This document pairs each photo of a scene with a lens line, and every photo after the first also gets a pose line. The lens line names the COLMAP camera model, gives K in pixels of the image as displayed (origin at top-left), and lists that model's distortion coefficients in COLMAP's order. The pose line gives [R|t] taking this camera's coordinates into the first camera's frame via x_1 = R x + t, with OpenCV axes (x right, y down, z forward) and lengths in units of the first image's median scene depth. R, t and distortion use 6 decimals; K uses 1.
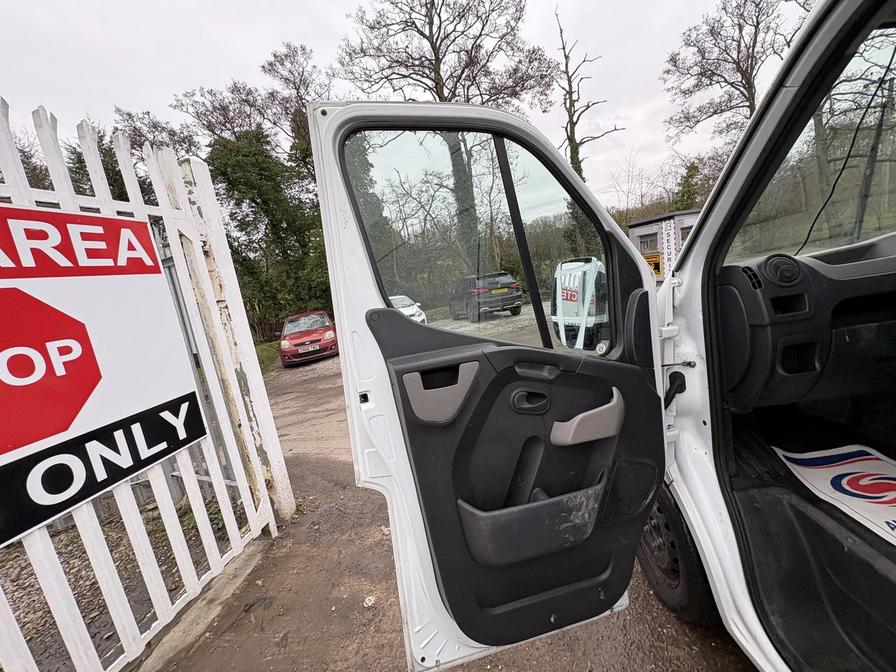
lens RADIAL K [[355.7, 0, 448.5], [0, 355.7, 335.6], [0, 0, 1]] dist [0.001008, 0.000250]
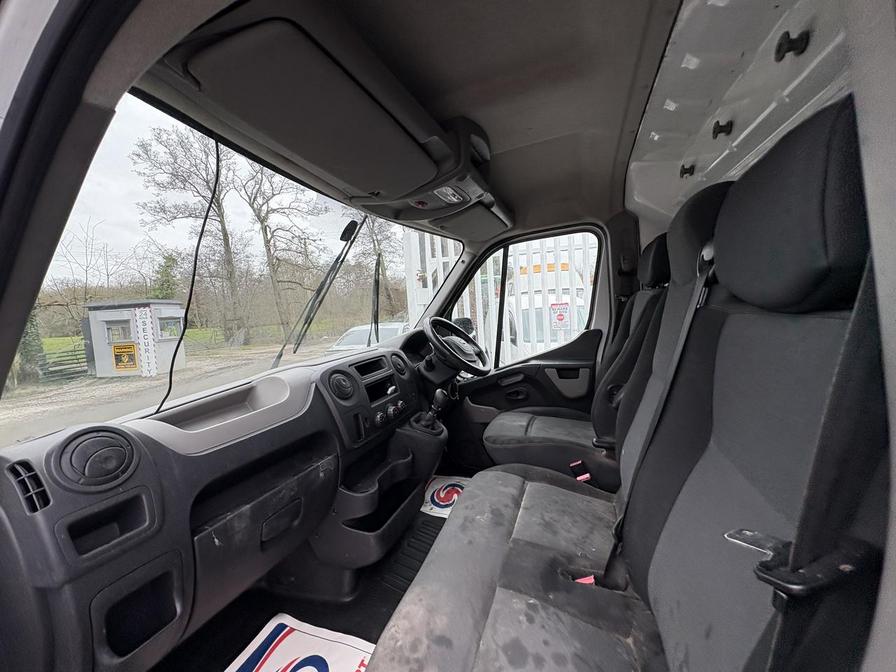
lens RADIAL K [[355.7, 0, 448.5], [0, 355.7, 335.6], [0, 0, 1]] dist [0.001008, 0.000250]
pose [[0.337449, 0.065014, 0.939096, 0.042997], [0.165415, 0.977994, -0.127146, -0.015232], [-0.926696, 0.198246, 0.319269, 0.021130]]
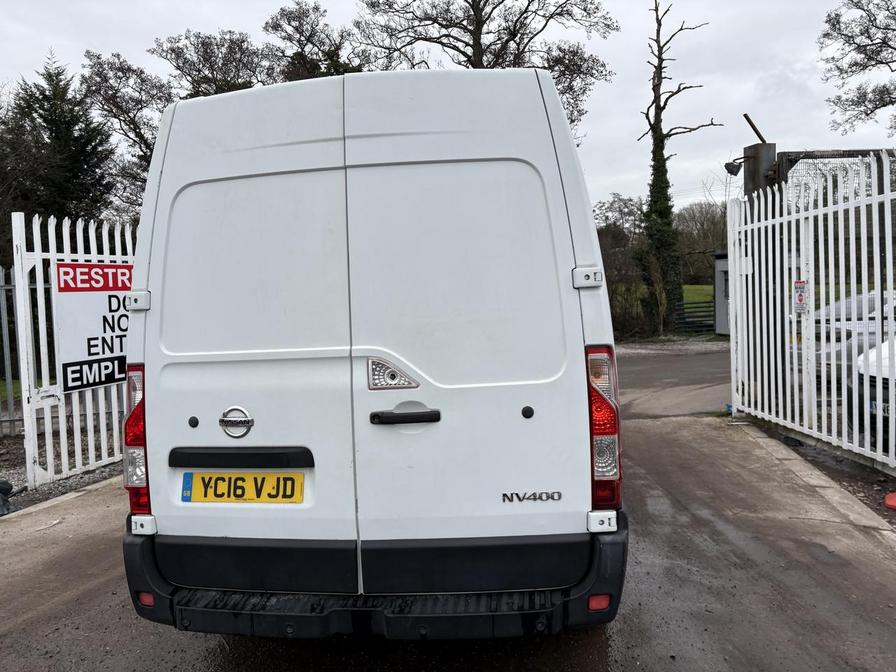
lens RADIAL K [[669.7, 0, 448.0], [0, 669.7, 336.0], [0, 0, 1]] dist [0.059073, -0.047324]
pose [[0.986752, 0.120015, -0.109162, 0.155359], [-0.129297, 0.988182, -0.082332, 0.041381], [0.097991, 0.095355, 0.990608, -0.440519]]
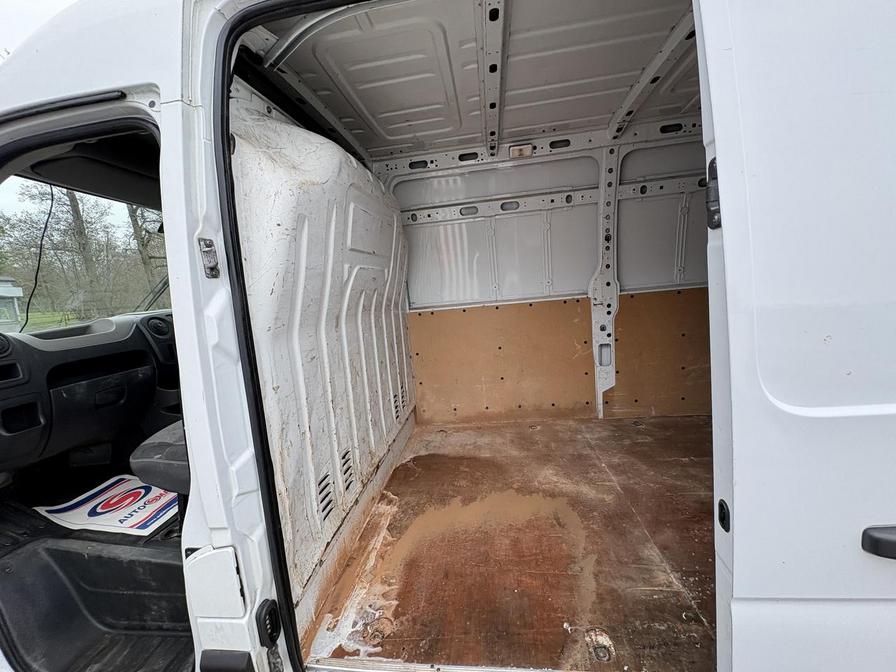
lens RADIAL K [[355.7, 0, 448.5], [0, 355.7, 335.6], [0, 0, 1]] dist [0.001008, 0.000250]
pose [[0.105523, 0.015383, 0.994298, -0.002606], [0.200767, 0.978961, -0.036453, 0.008910], [-0.973939, 0.203469, 0.100214, -0.039011]]
